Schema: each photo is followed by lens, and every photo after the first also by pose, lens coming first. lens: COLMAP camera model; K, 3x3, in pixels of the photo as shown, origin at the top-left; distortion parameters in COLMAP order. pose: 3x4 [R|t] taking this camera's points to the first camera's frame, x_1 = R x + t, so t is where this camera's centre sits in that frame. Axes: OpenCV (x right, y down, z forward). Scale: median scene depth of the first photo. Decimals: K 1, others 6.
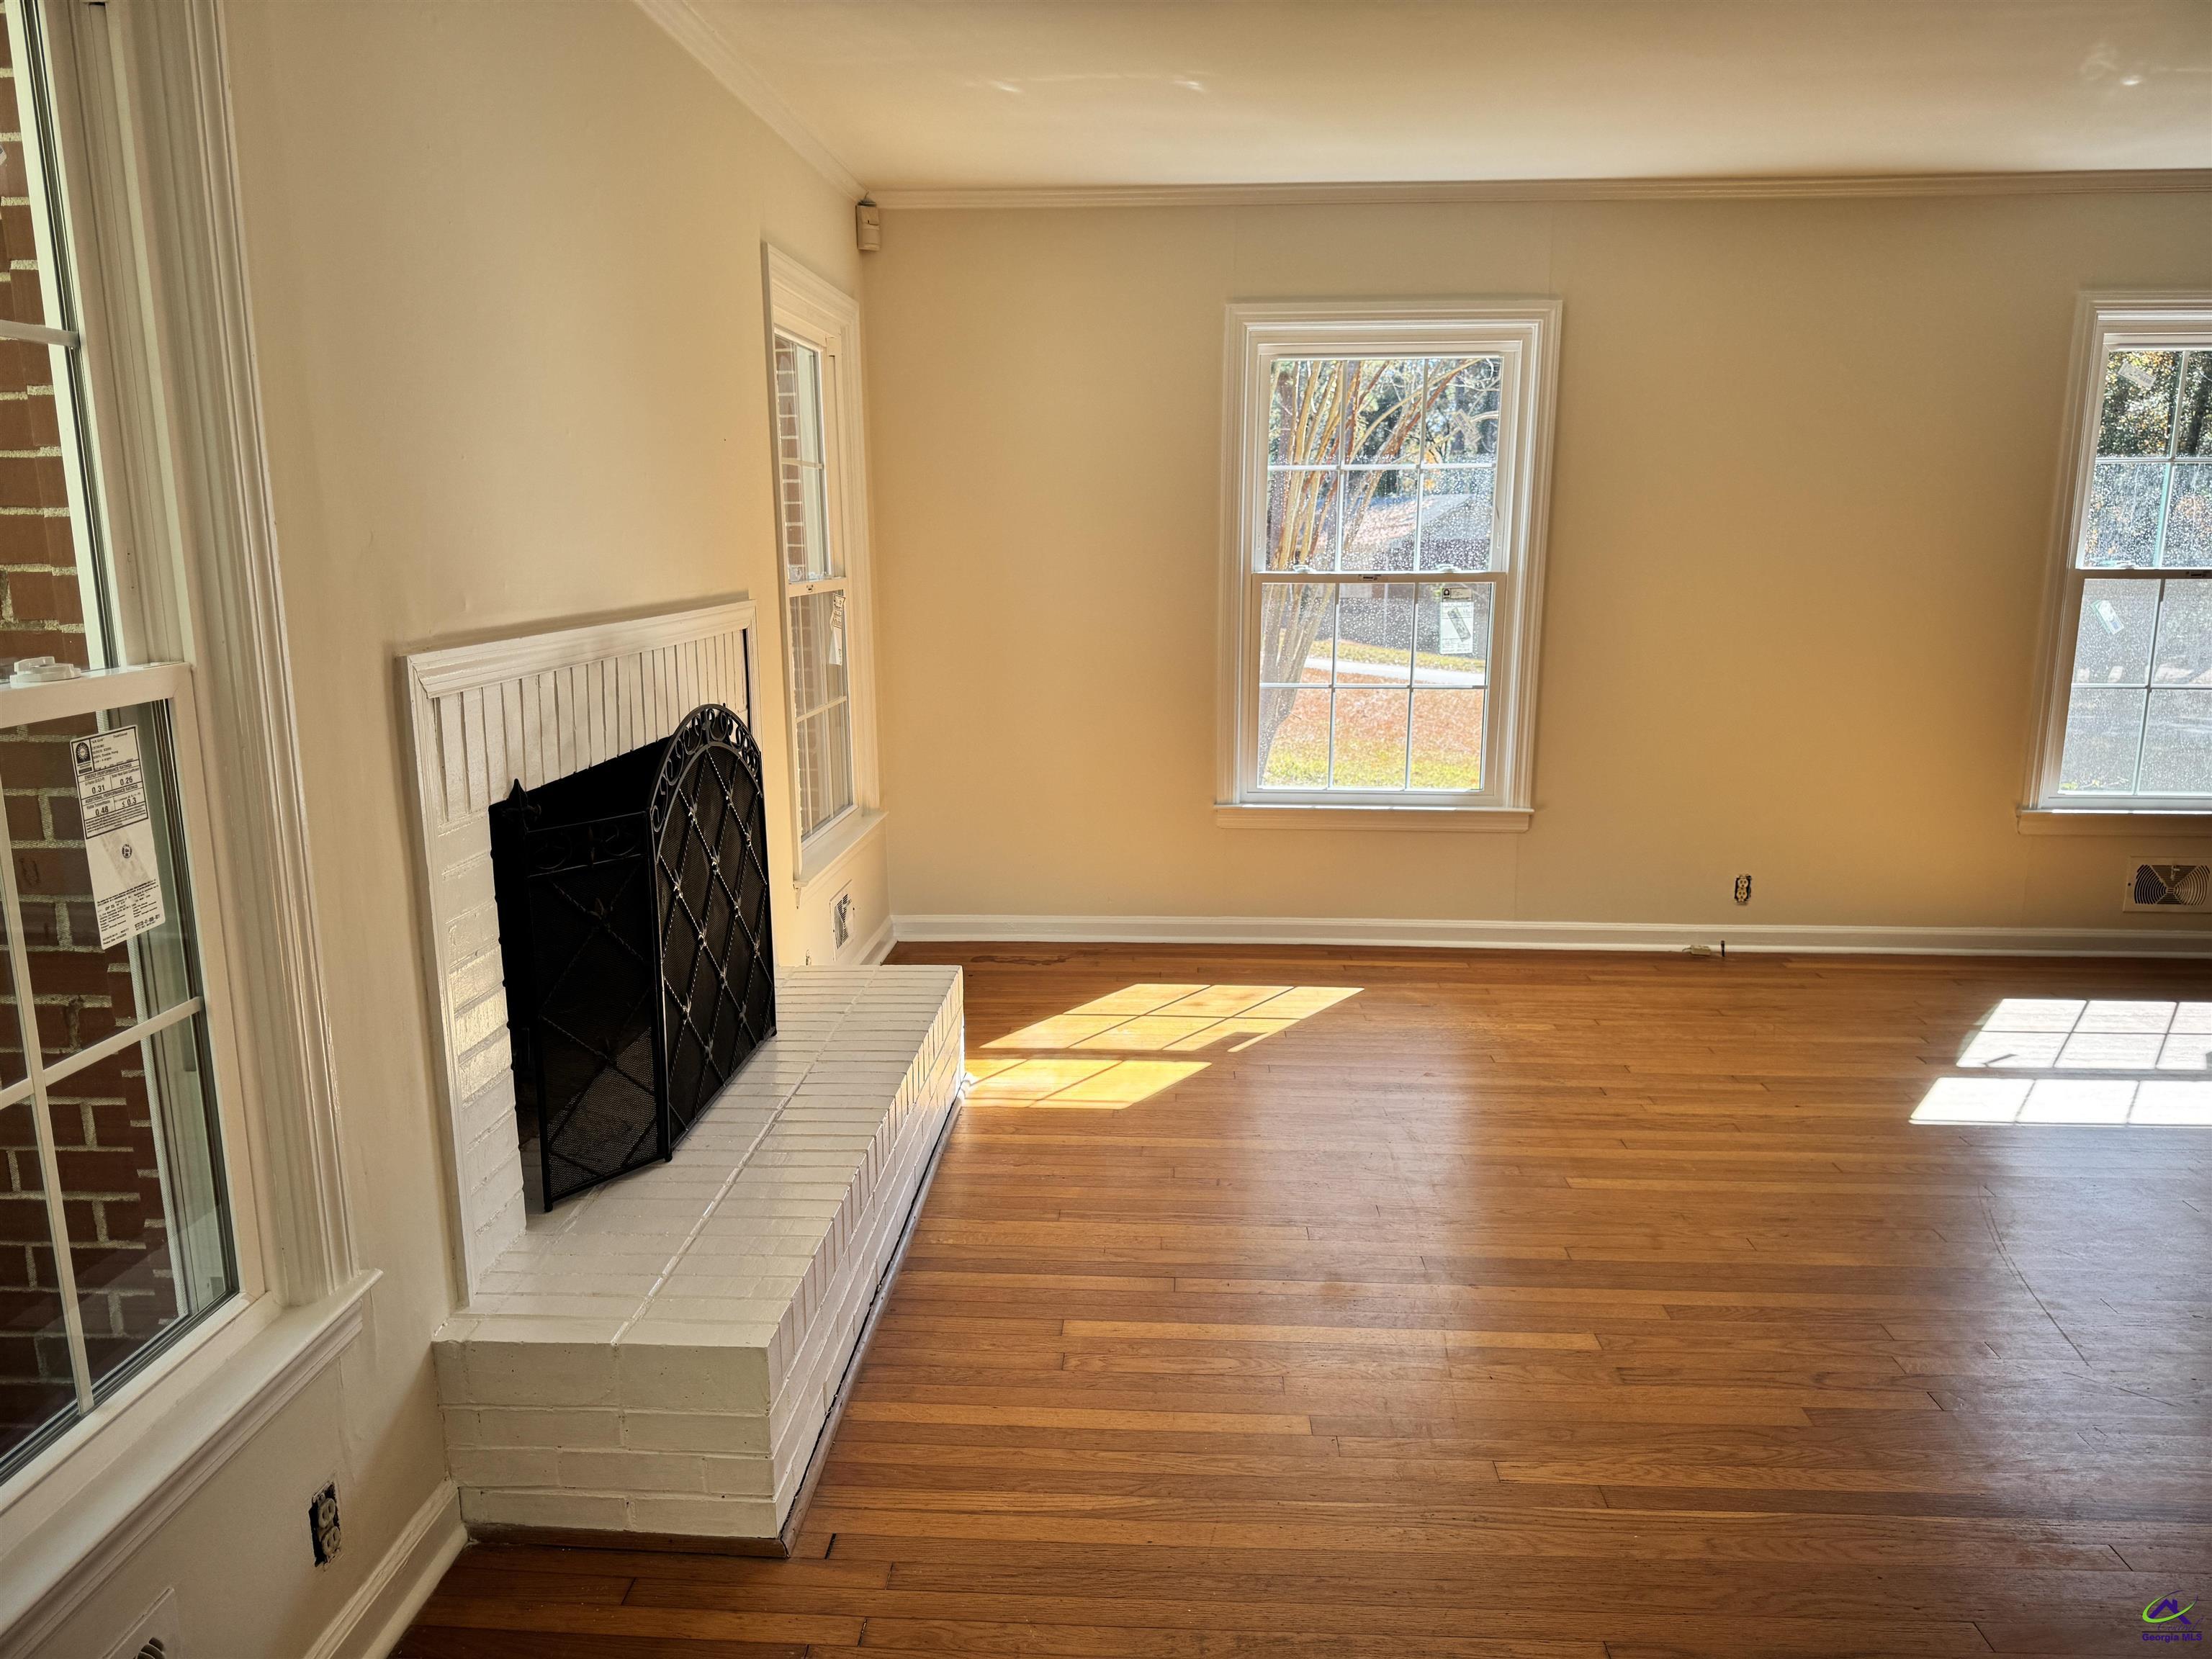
lens RADIAL K [[1567.3, 0, 1105.5], [0, 1567.3, 832.2], [0, 0, 1]] dist [0.016754, -0.015625]
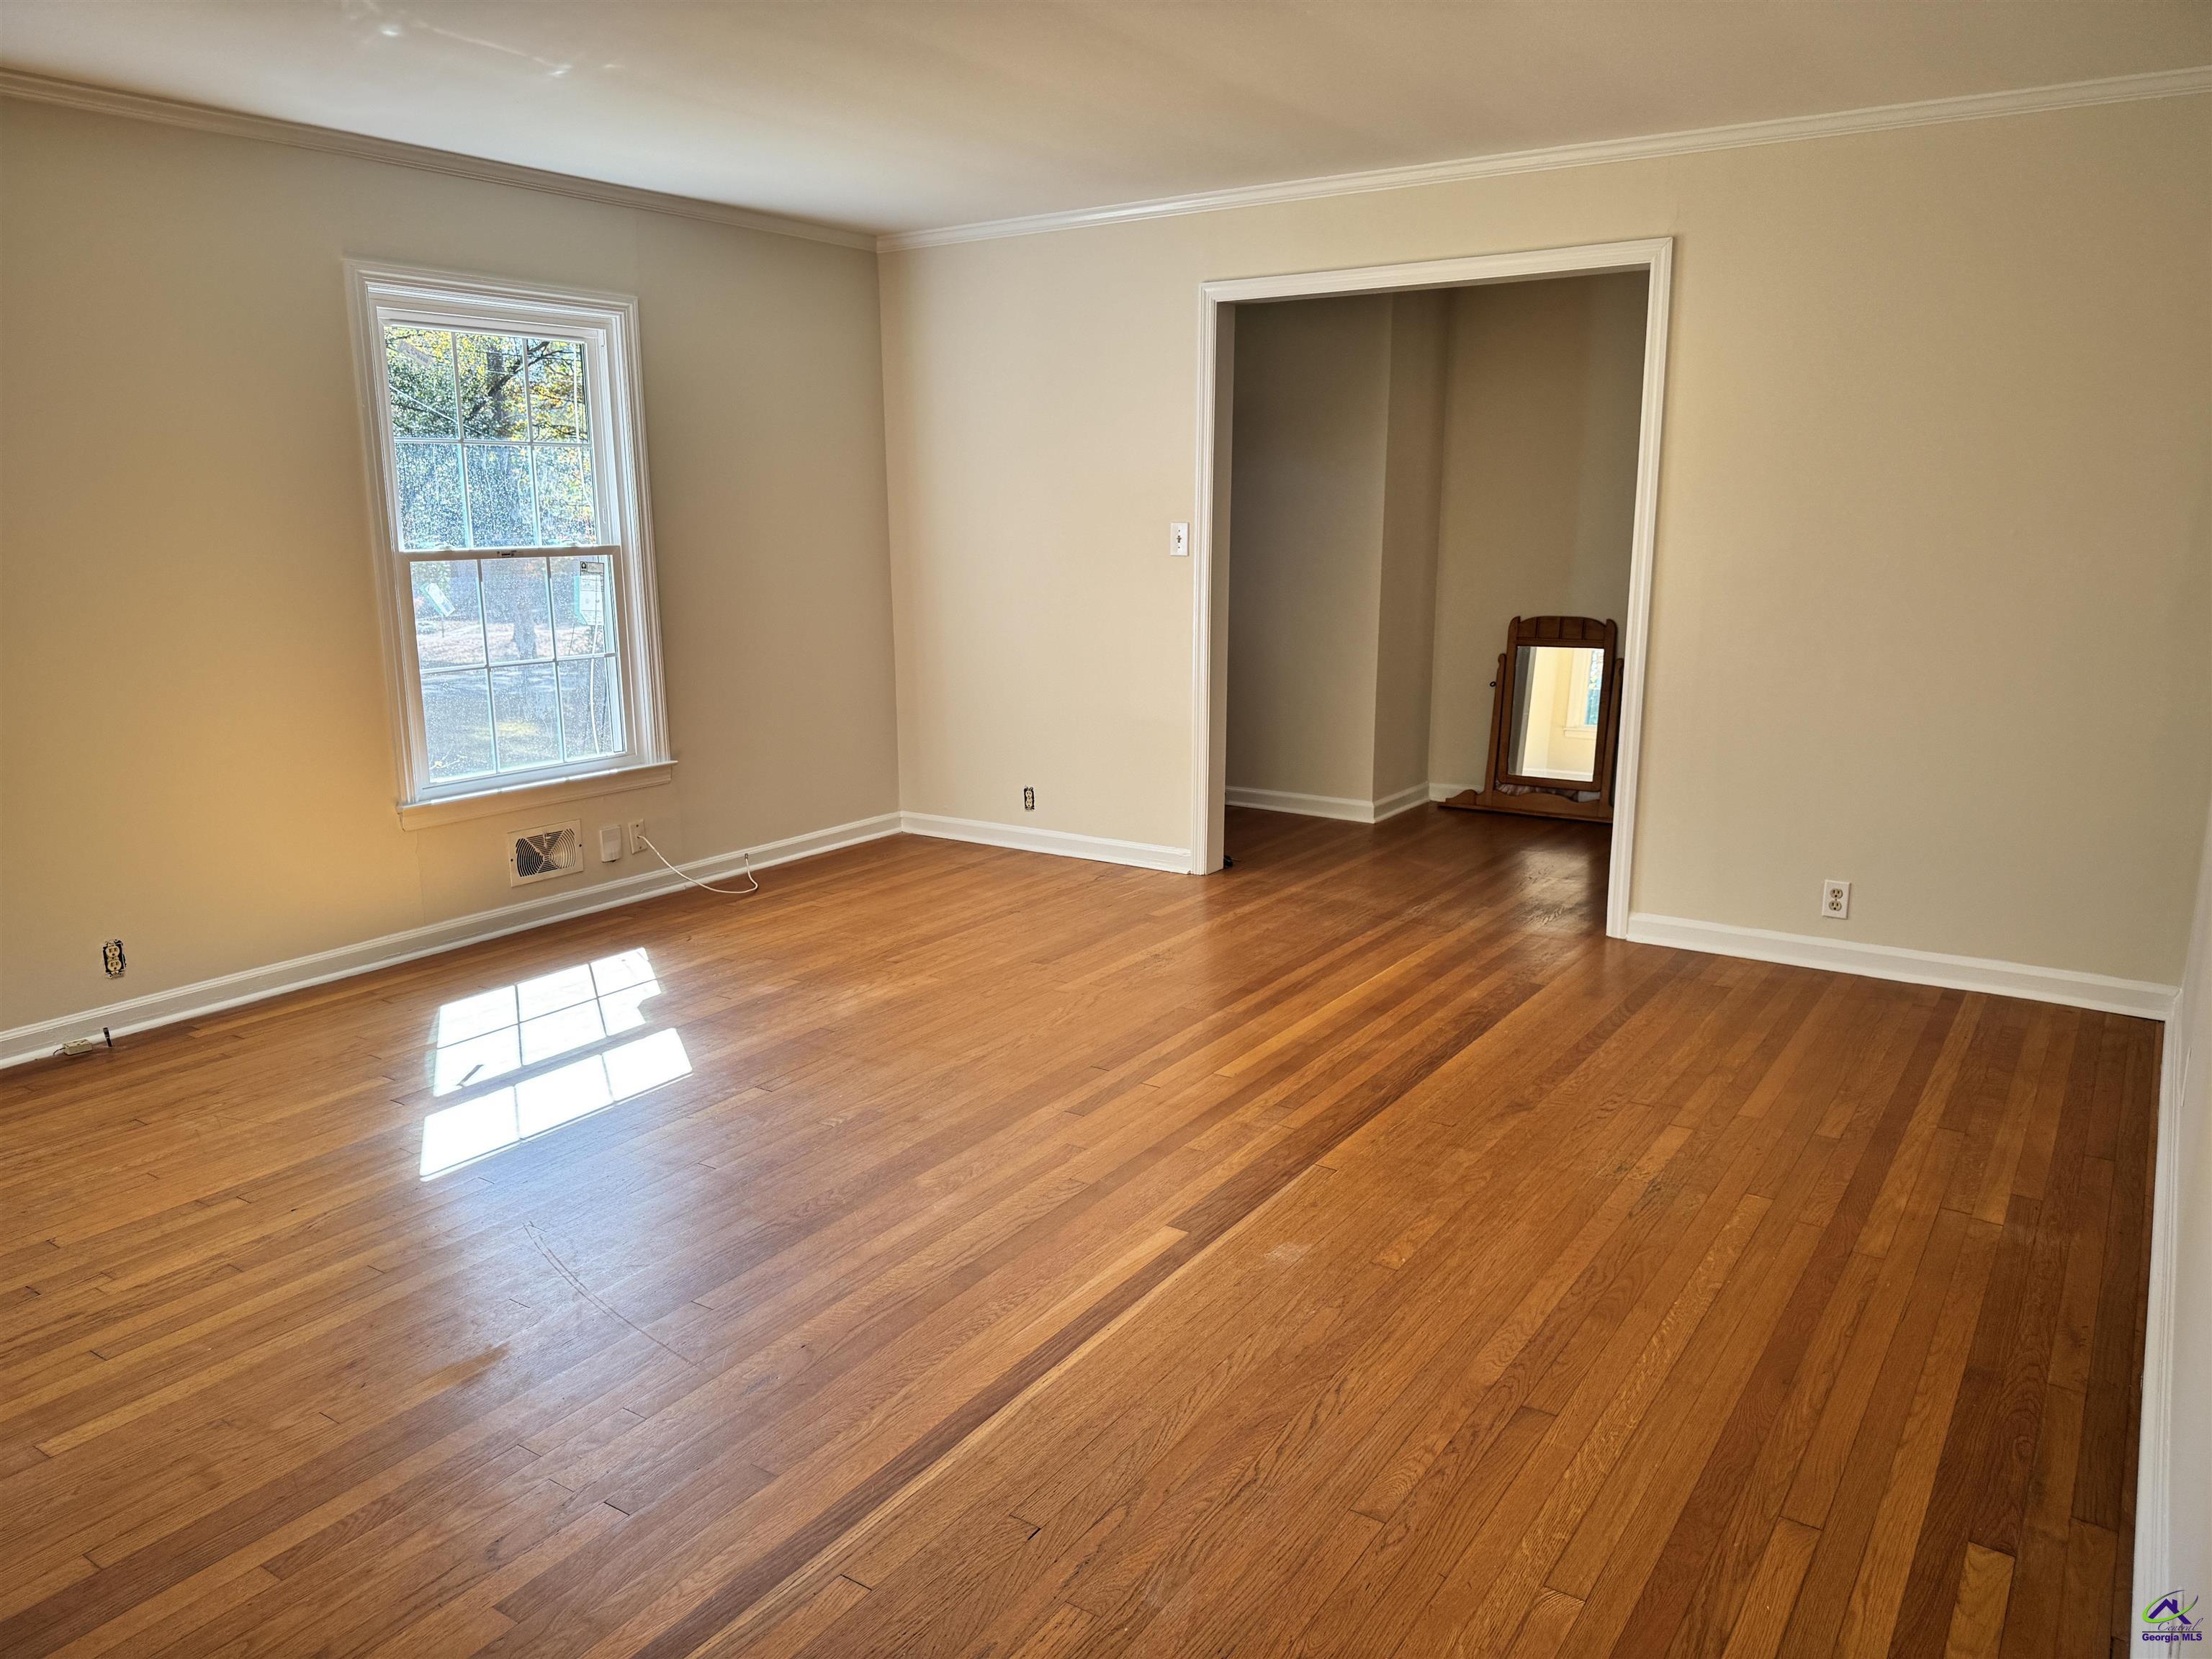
lens RADIAL K [[1567.3, 0, 1104.8], [0, 1567.3, 833.2], [0, 0, 1]] dist [0.016754, -0.015625]
pose [[0.514936, -0.182379, 0.837603, 0.000100], [0.171343, 0.979286, 0.107892, -0.028701], [-0.839930, 0.087960, 0.535519, 0.136677]]
